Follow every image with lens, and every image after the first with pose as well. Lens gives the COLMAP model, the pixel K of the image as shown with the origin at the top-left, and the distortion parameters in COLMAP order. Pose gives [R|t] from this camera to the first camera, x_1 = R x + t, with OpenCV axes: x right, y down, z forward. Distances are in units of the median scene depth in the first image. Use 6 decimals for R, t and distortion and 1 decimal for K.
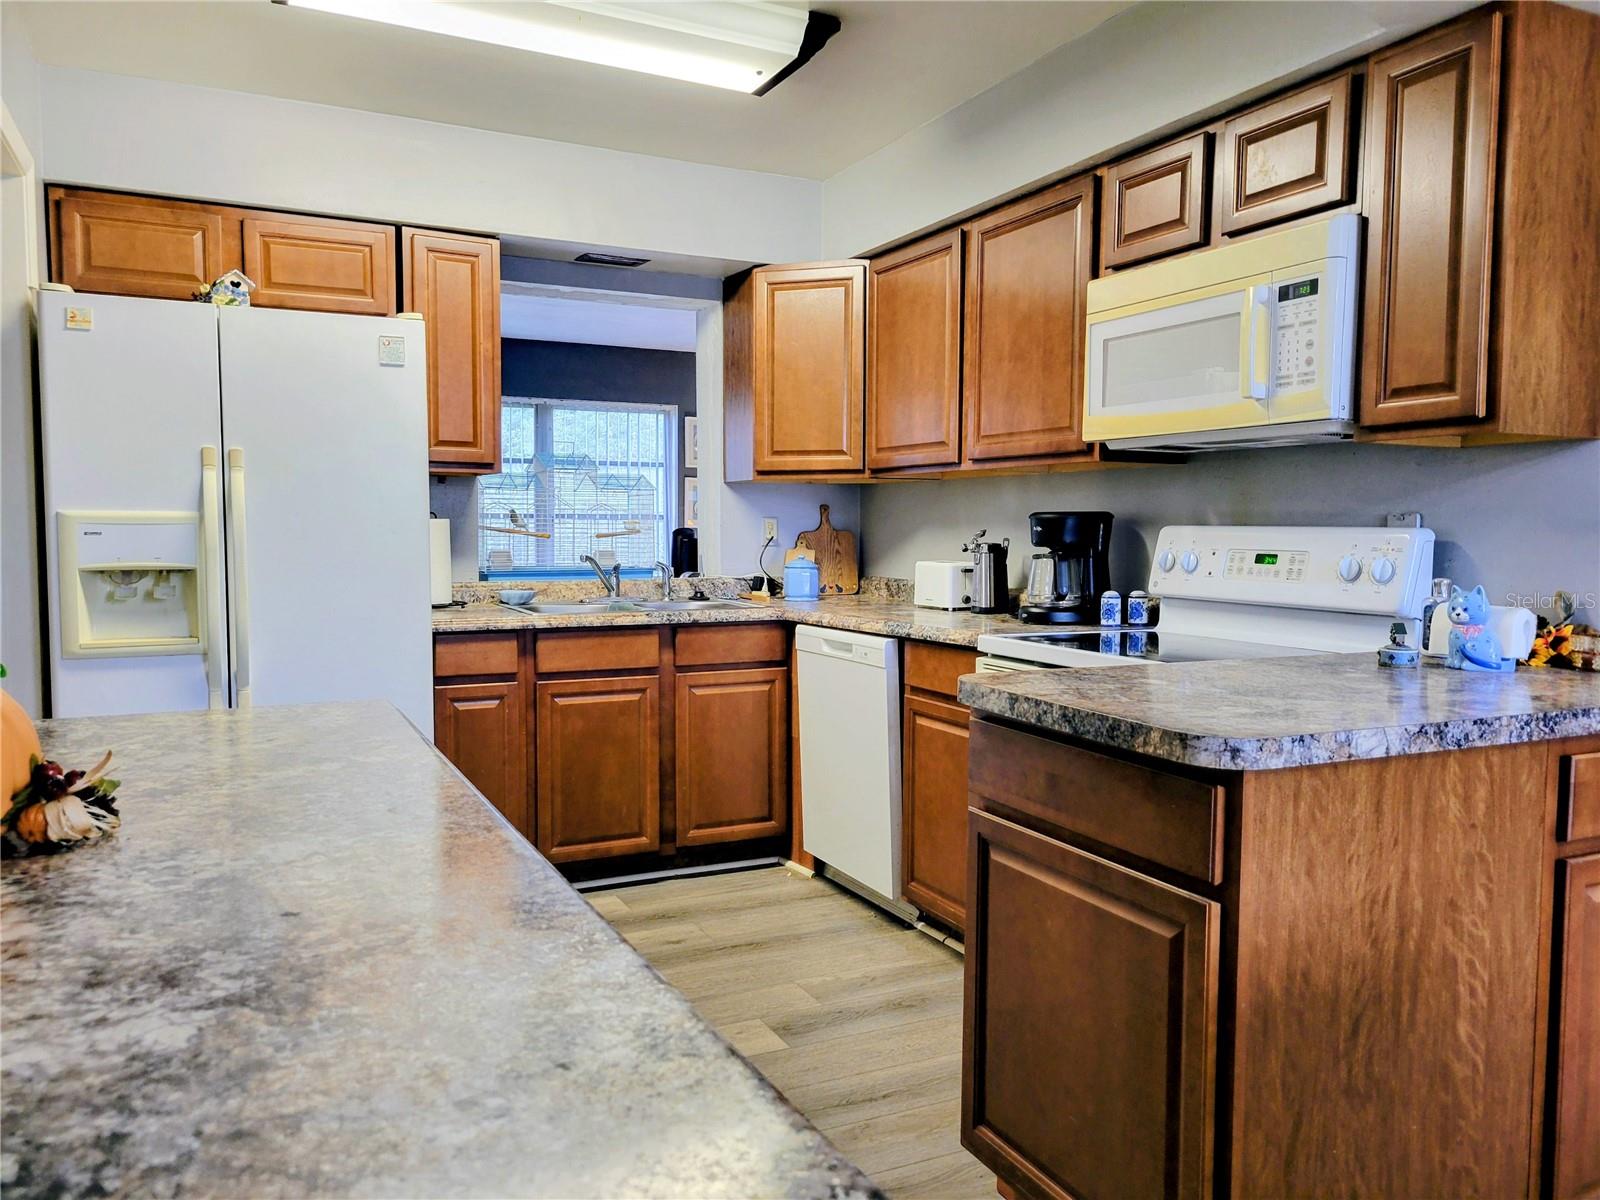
lens RADIAL K [[1200.3, 0, 800.0], [0, 1200.3, 600.0], [0, 0, 1]] dist [0.066550, -0.064645]
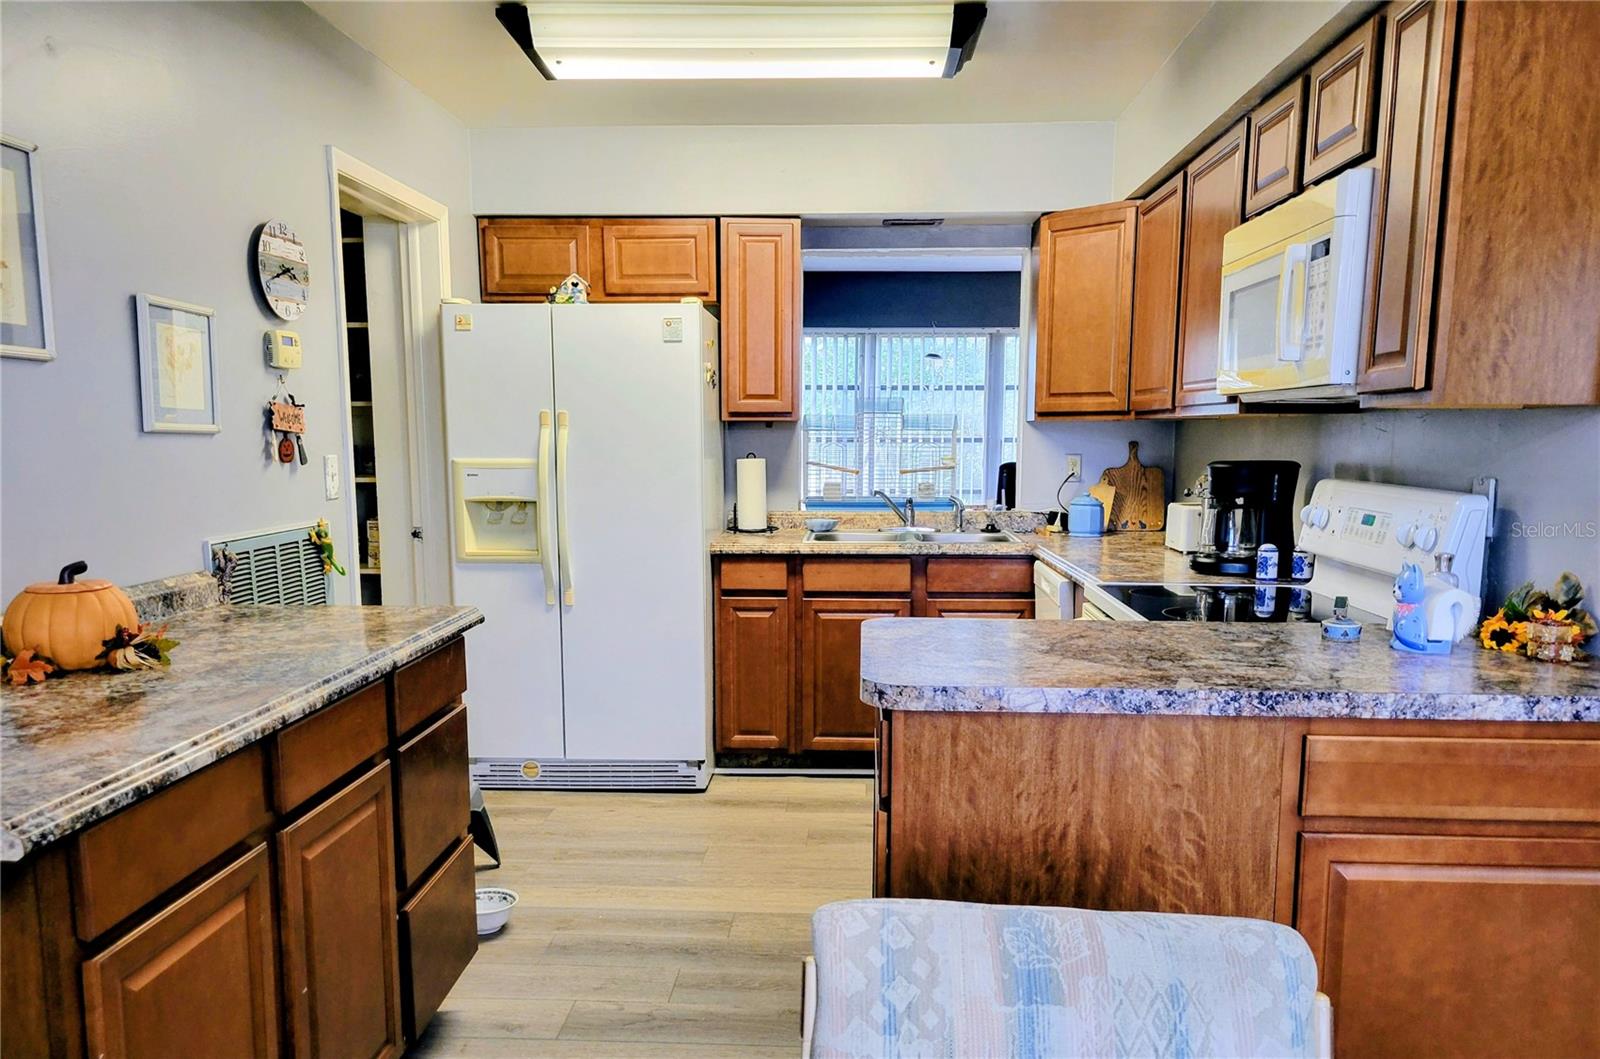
lens RADIAL K [[1213.9, 0, 799.4], [0, 1213.9, 612.3], [0, 0, 1]] dist [0.035577, -0.011435]
pose [[0.875309, 0.068977, -0.478619, 0.754140], [-0.028038, 0.995349, 0.092169, -0.062076], [0.482750, -0.067257, 0.873172, -0.116160]]
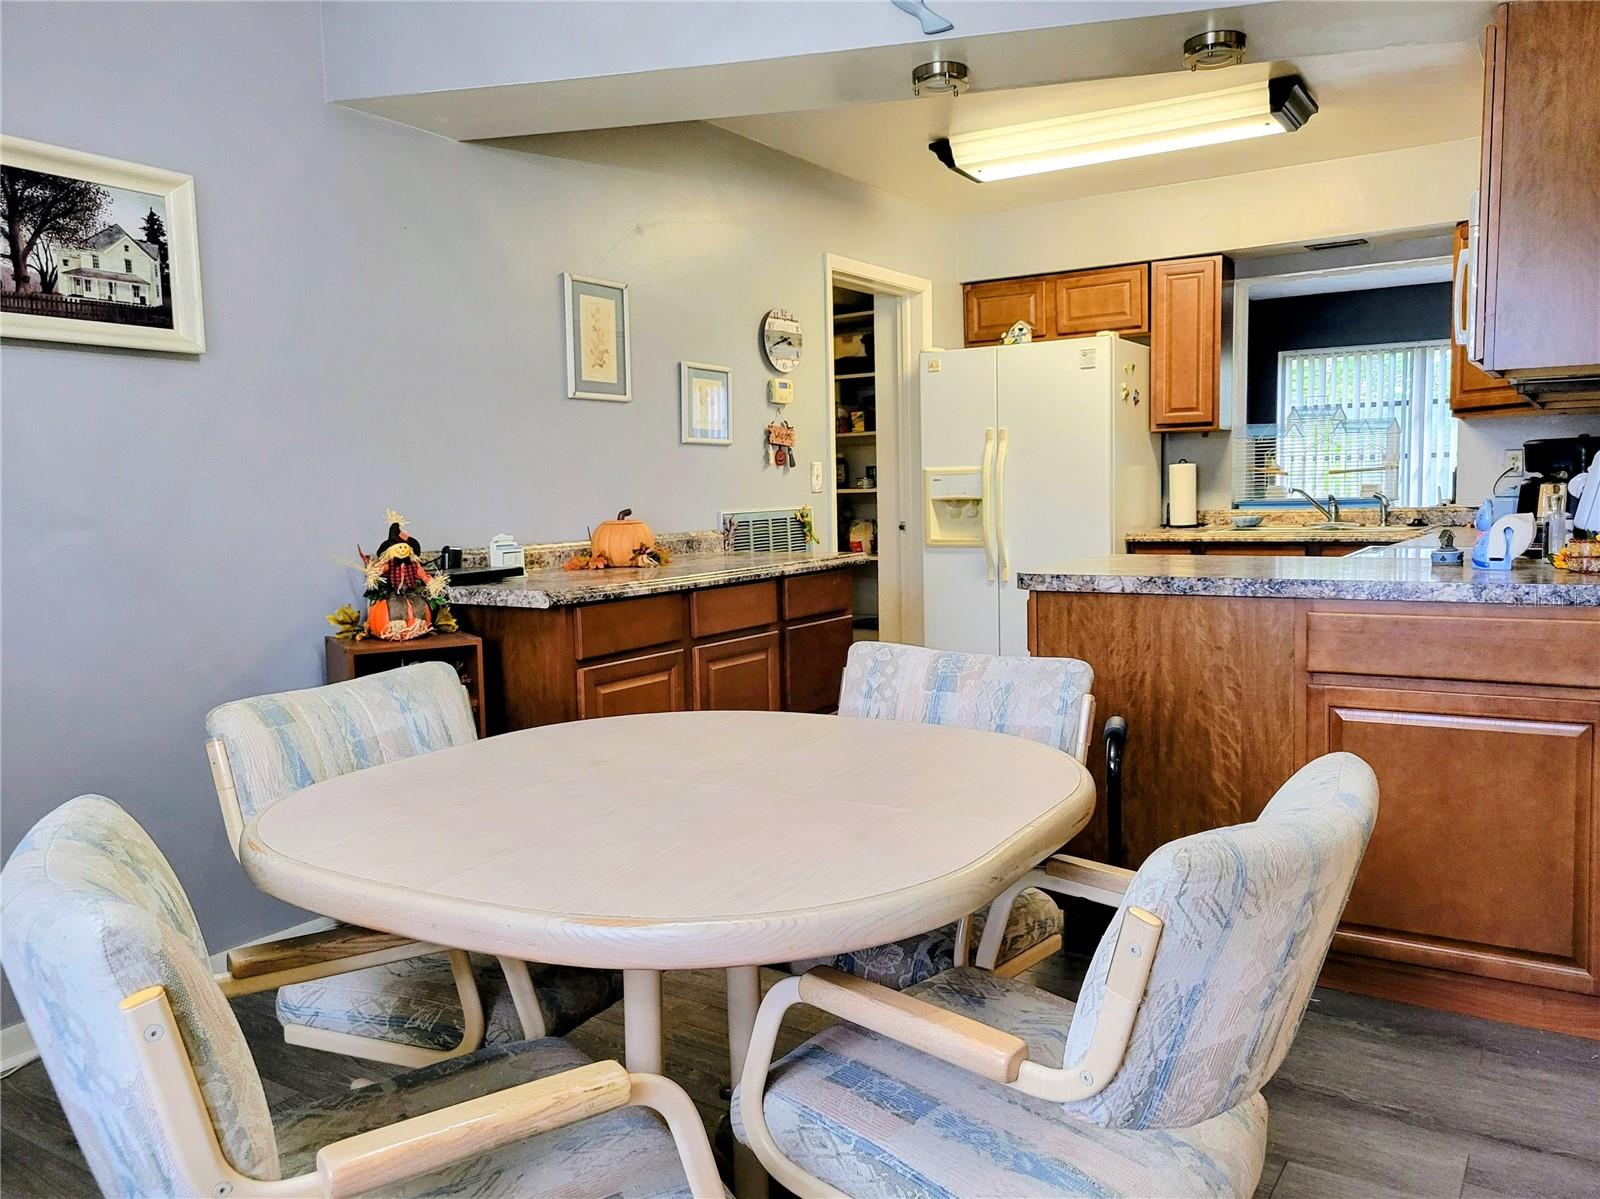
lens RADIAL K [[1244.3, 0, 800.0], [0, 1244.3, 599.5], [0, 0, 1]] dist [0.033250, -0.013030]
pose [[0.518915, 0.061330, -0.852623, 1.608293], [-0.026214, 0.998096, 0.055839, 0.046178], [0.854424, -0.006625, 0.519534, -0.294077]]
